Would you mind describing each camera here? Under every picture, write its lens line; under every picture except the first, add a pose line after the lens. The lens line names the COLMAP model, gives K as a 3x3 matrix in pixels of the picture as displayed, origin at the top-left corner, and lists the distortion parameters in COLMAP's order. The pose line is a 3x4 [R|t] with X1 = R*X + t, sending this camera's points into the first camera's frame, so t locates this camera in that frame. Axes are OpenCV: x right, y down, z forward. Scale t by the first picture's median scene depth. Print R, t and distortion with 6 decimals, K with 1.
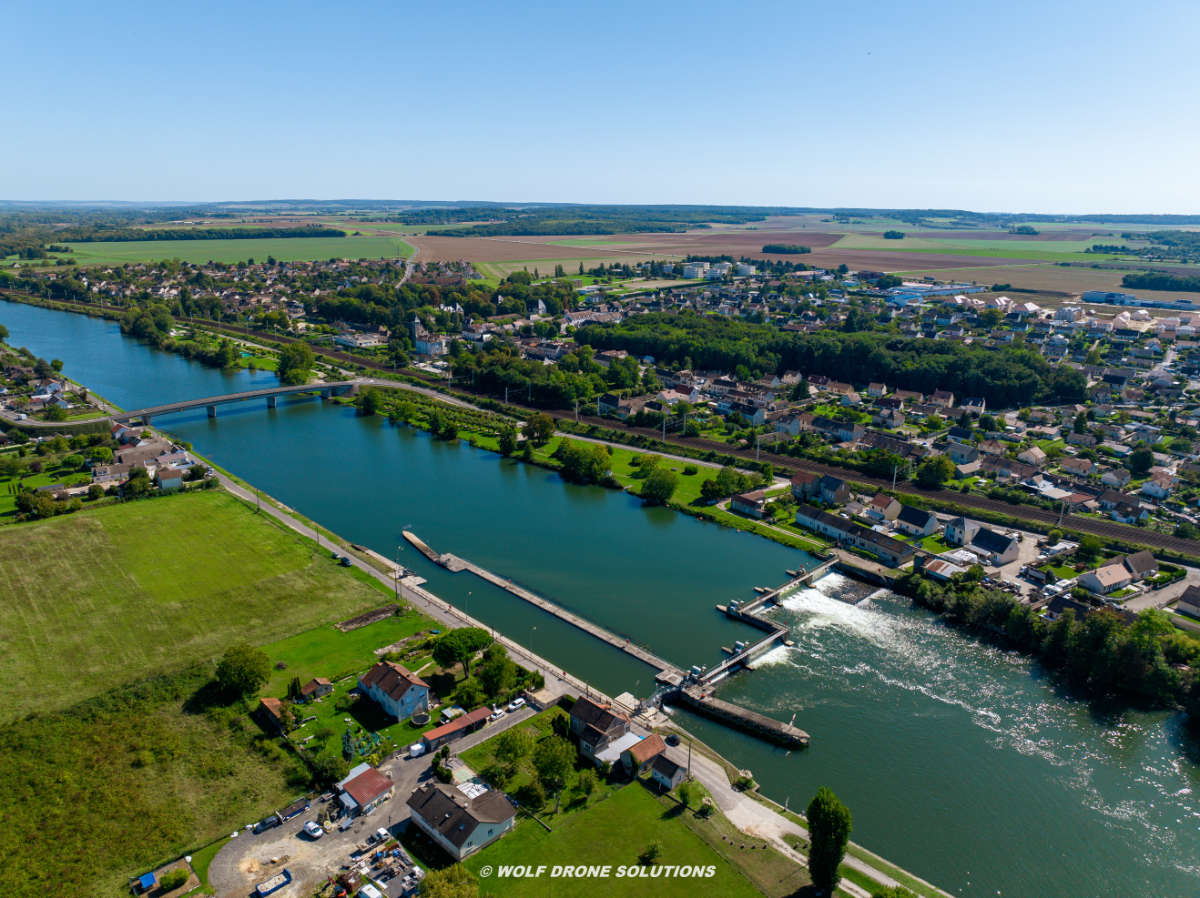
lens RADIAL K [[843.6, 0, 602.6], [0, 843.6, 448.5], [0, 0, 1]] dist [-0.051820, 0.024567]
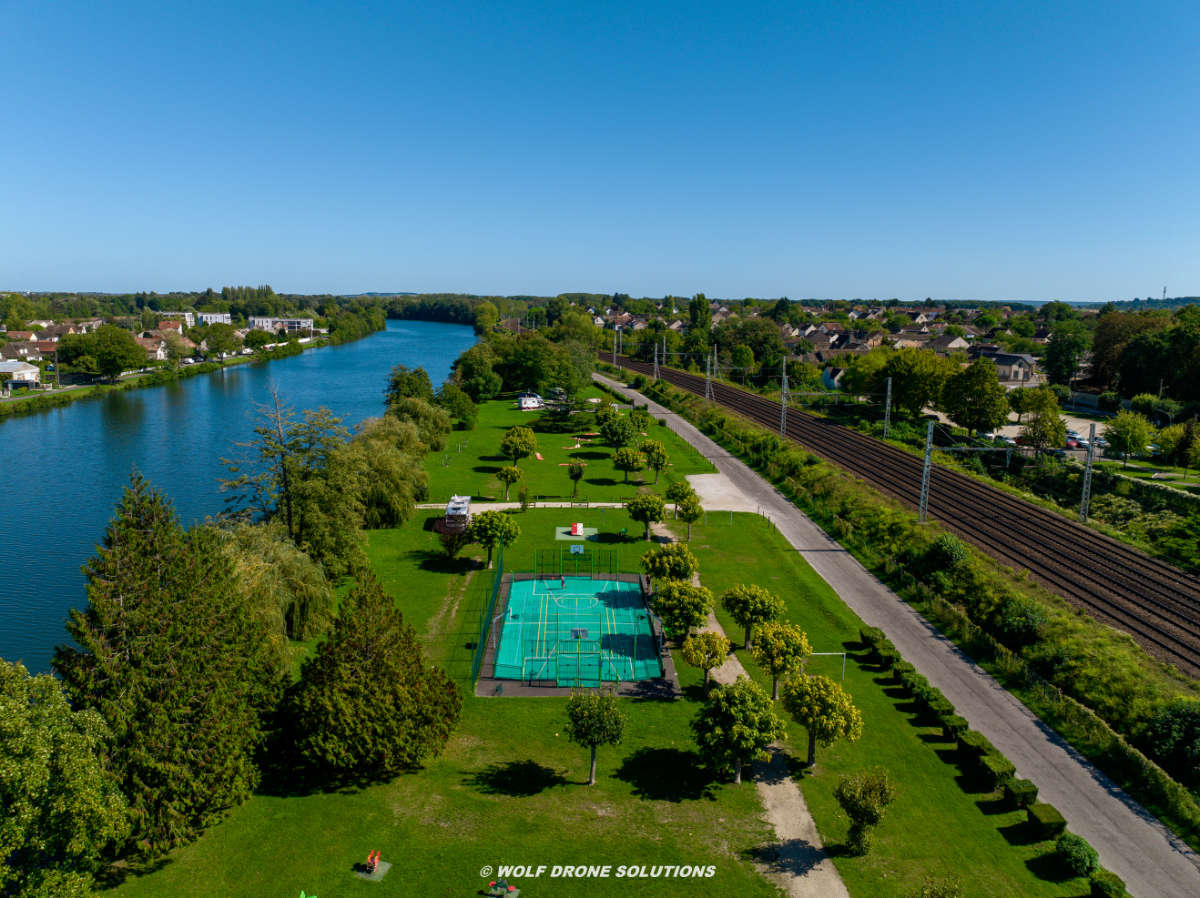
lens RADIAL K [[843.6, 0, 597.6], [0, 843.6, 446.5], [0, 0, 1]] dist [-0.051820, 0.024567]
pose [[0.738918, 0.109203, -0.664888, -0.262889], [-0.189822, 0.980549, -0.049909, -0.094224], [0.646505, 0.163089, 0.745274, 0.667191]]
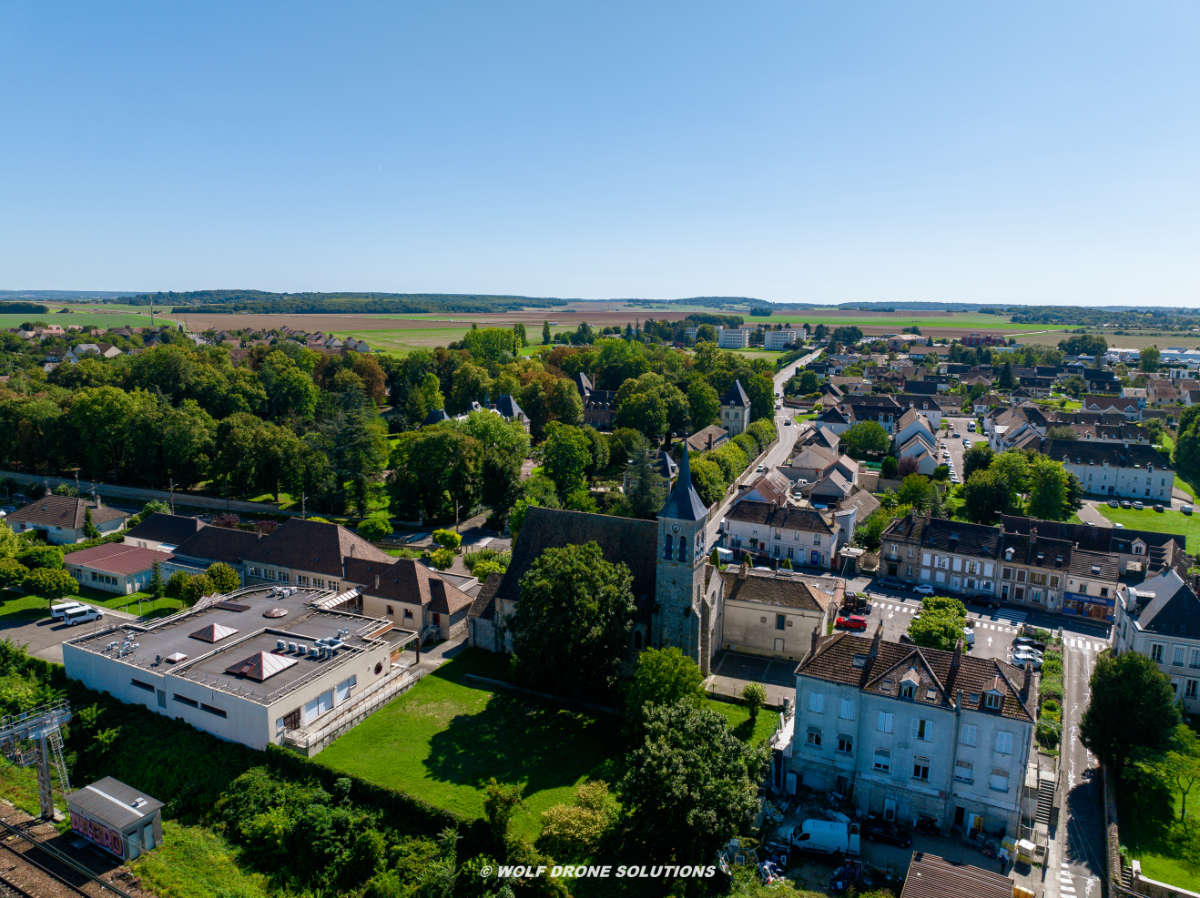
lens RADIAL K [[843.6, 0, 601.2], [0, 843.6, 450.4], [0, 0, 1]] dist [-0.051820, 0.024567]
pose [[0.955050, -0.047295, 0.292647, -0.206026], [0.078367, 0.992352, -0.095374, -0.110489], [-0.285898, 0.114021, 0.951452, 0.636515]]
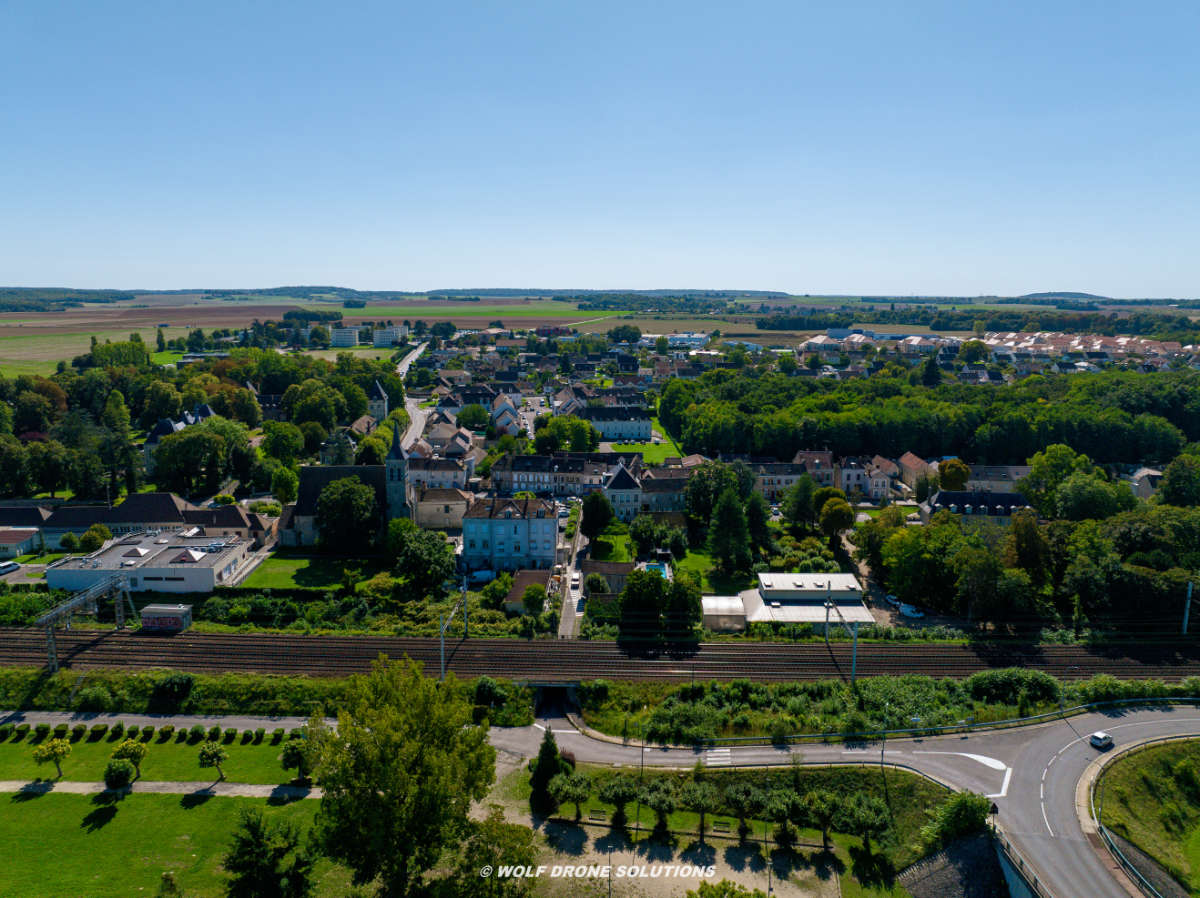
lens RADIAL K [[843.6, 0, 604.1], [0, 843.6, 449.4], [0, 0, 1]] dist [-0.051820, 0.024567]
pose [[0.711854, -0.134797, 0.689270, -0.276908], [0.199303, 0.979835, -0.014211, -0.100074], [-0.673455, 0.147490, 0.724365, 0.542331]]
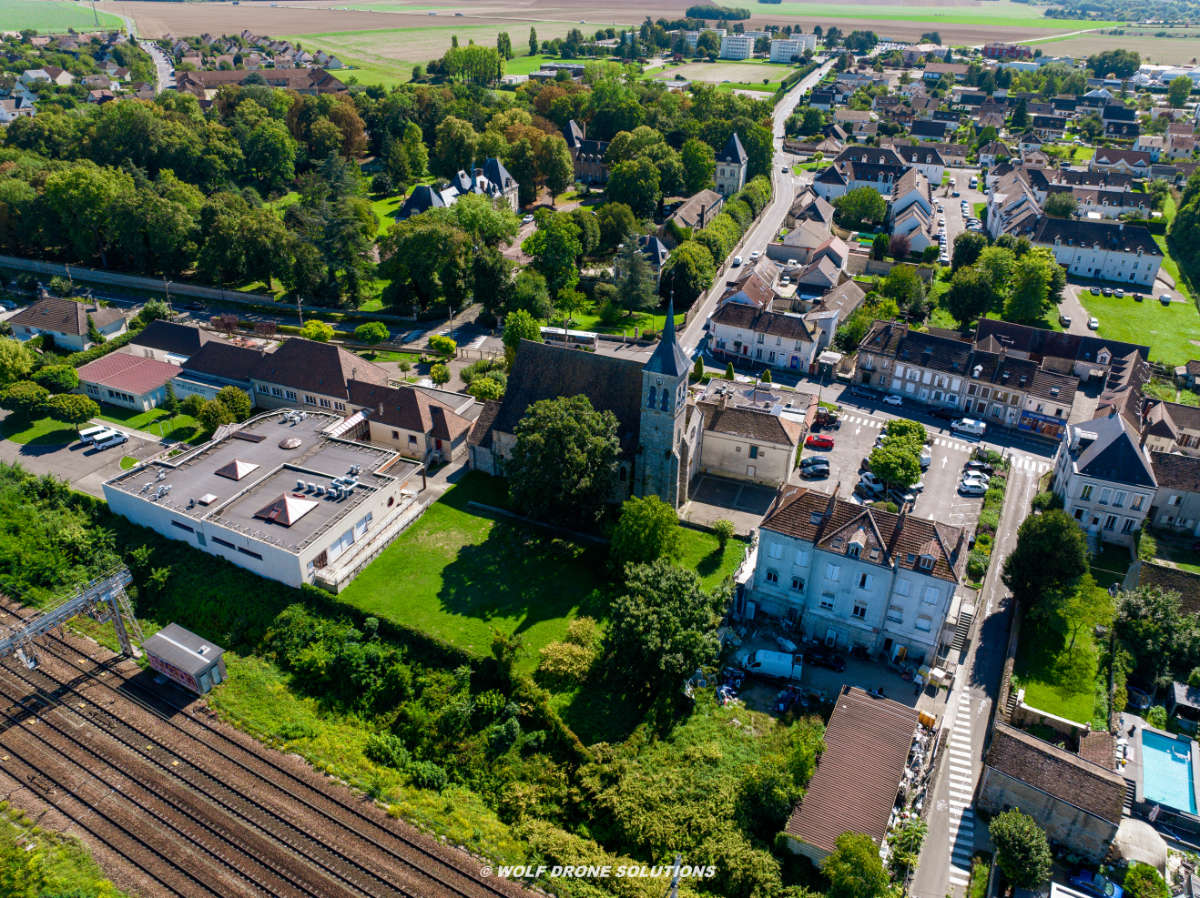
lens RADIAL K [[843.6, 0, 600.8], [0, 843.6, 445.9], [0, 0, 1]] dist [-0.051820, 0.024567]
pose [[0.952868, -0.142771, 0.267691, -0.205532], [0.077177, 0.967393, 0.241235, -0.129845], [-0.293404, -0.209206, 0.932817, 0.630645]]
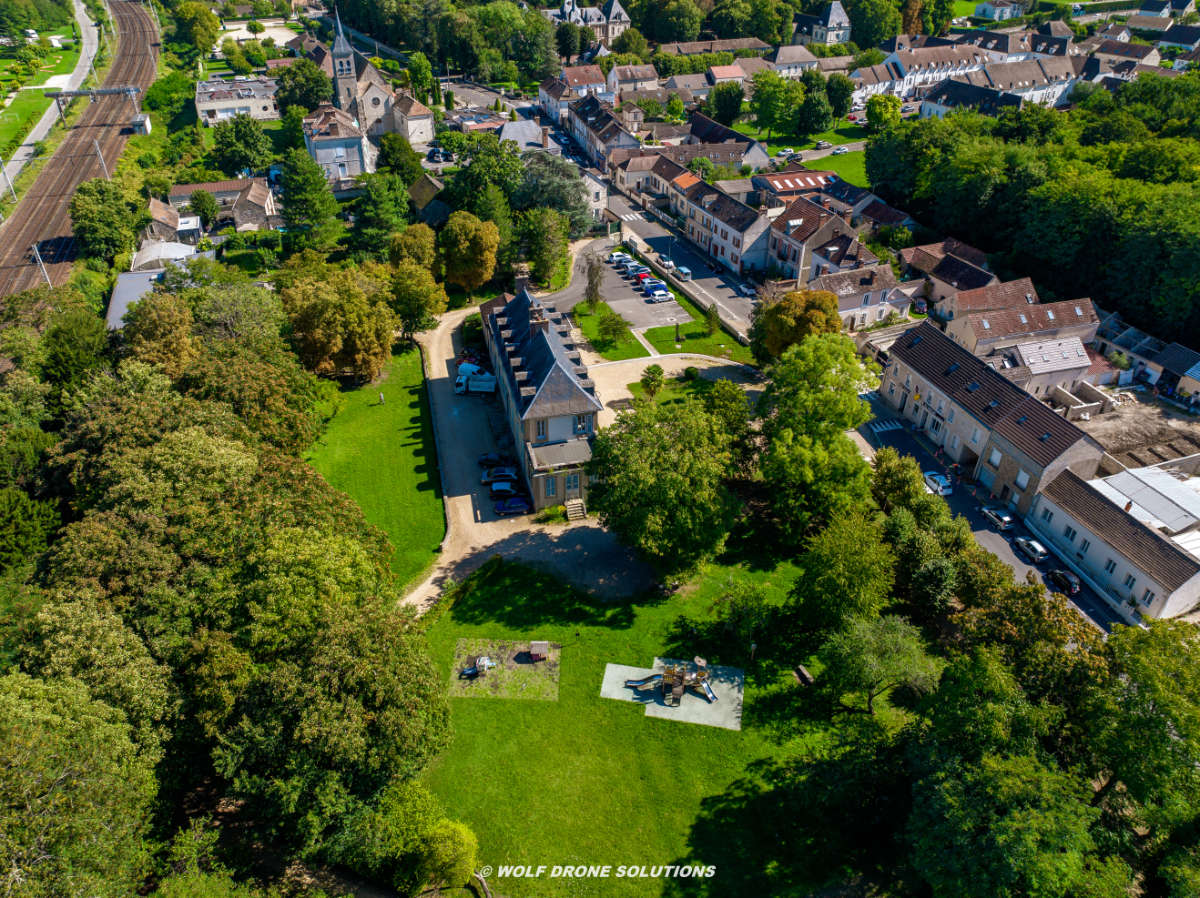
lens RADIAL K [[843.6, 0, 595.7], [0, 843.6, 455.2], [0, 0, 1]] dist [-0.051820, 0.024567]
pose [[0.910138, 0.233534, -0.342216, -0.001167], [-0.114209, 0.935415, 0.334598, -0.092634], [0.398254, -0.265446, 0.878028, 0.541649]]
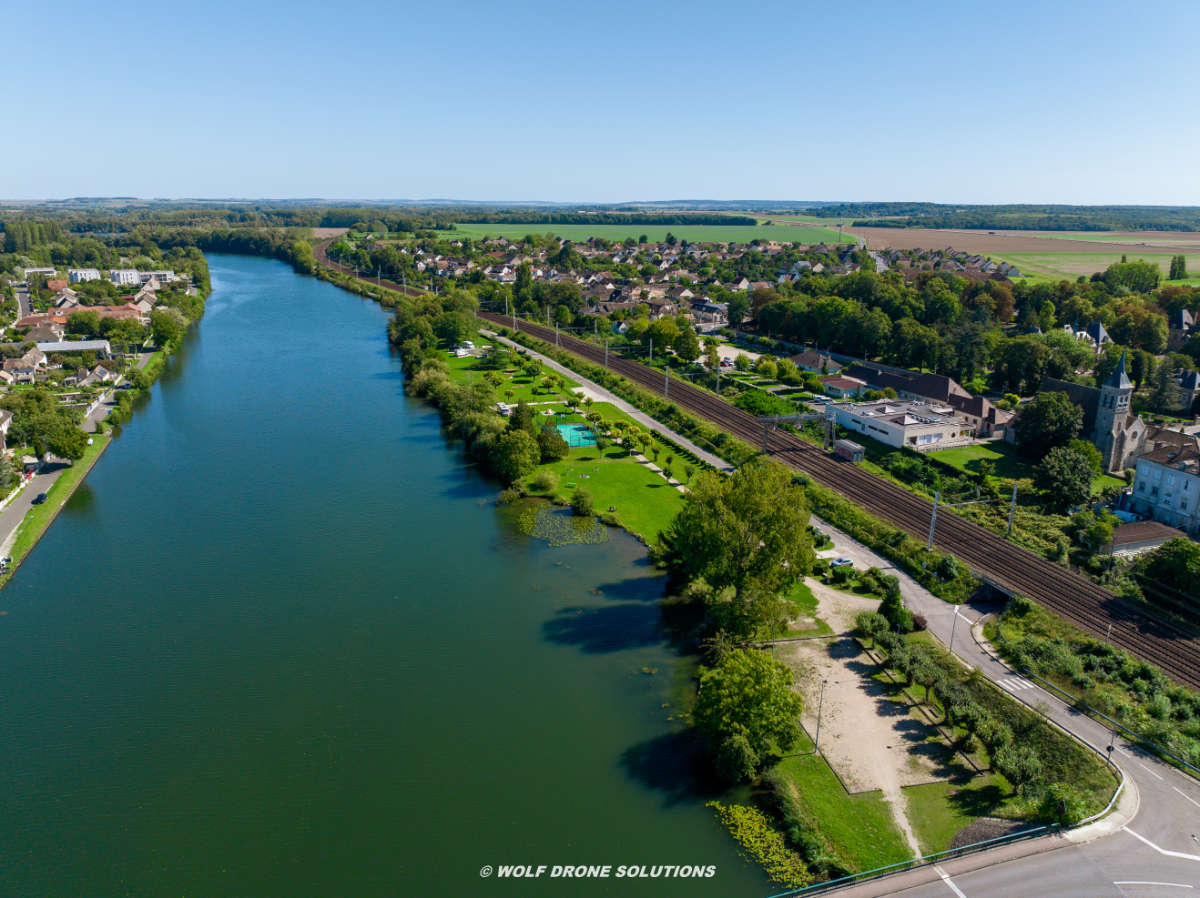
lens RADIAL K [[843.6, 0, 606.2], [0, 843.6, 447.6], [0, 0, 1]] dist [-0.051820, 0.024567]
pose [[0.904239, 0.115399, -0.411139, -0.193962], [-0.117758, 0.992847, 0.019681, -0.084398], [0.410469, 0.030618, 0.911360, 0.487230]]
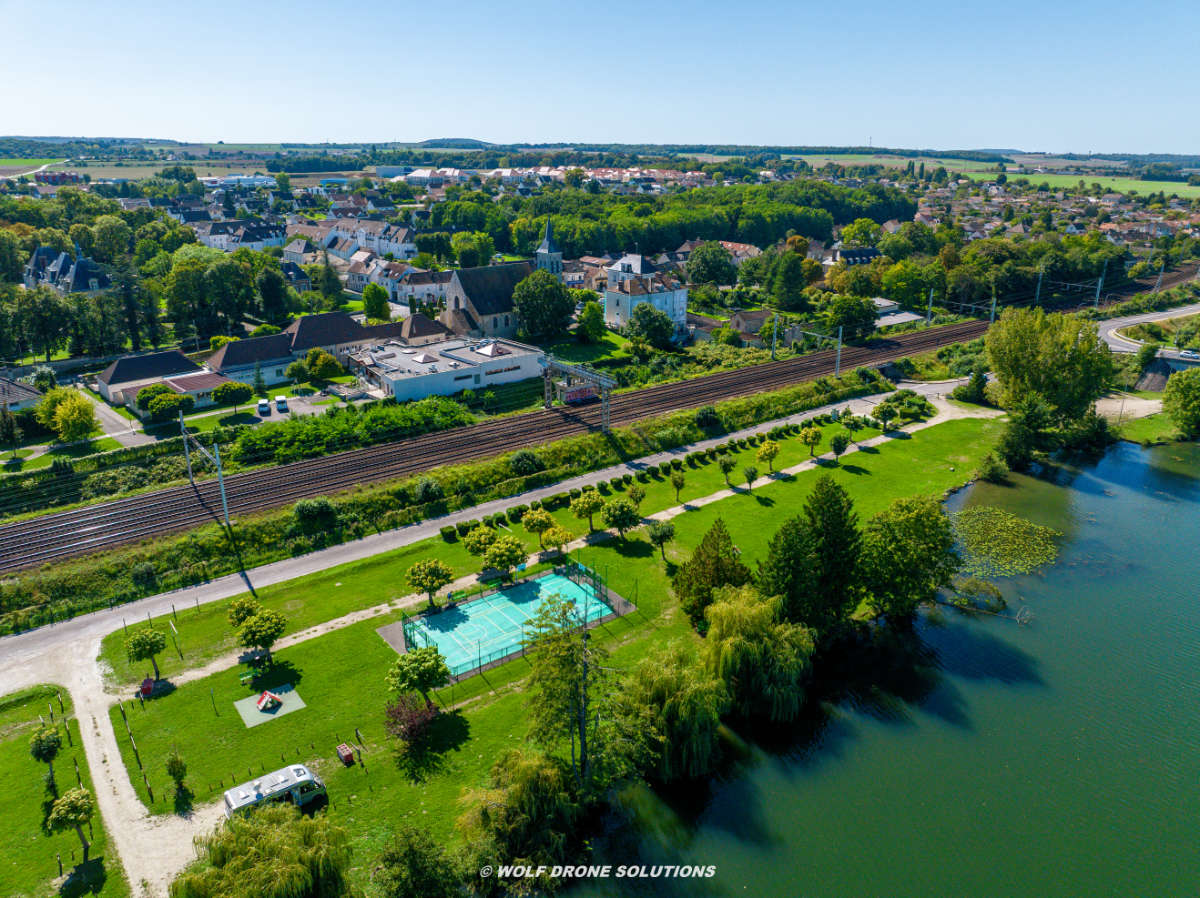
lens RADIAL K [[843.6, 0, 606.1], [0, 843.6, 456.9], [0, 0, 1]] dist [-0.051820, 0.024567]
pose [[0.101888, -0.354233, 0.929590, -0.402729], [0.269089, 0.909431, 0.317058, -0.129903], [-0.957711, 0.217839, 0.187980, 0.691142]]
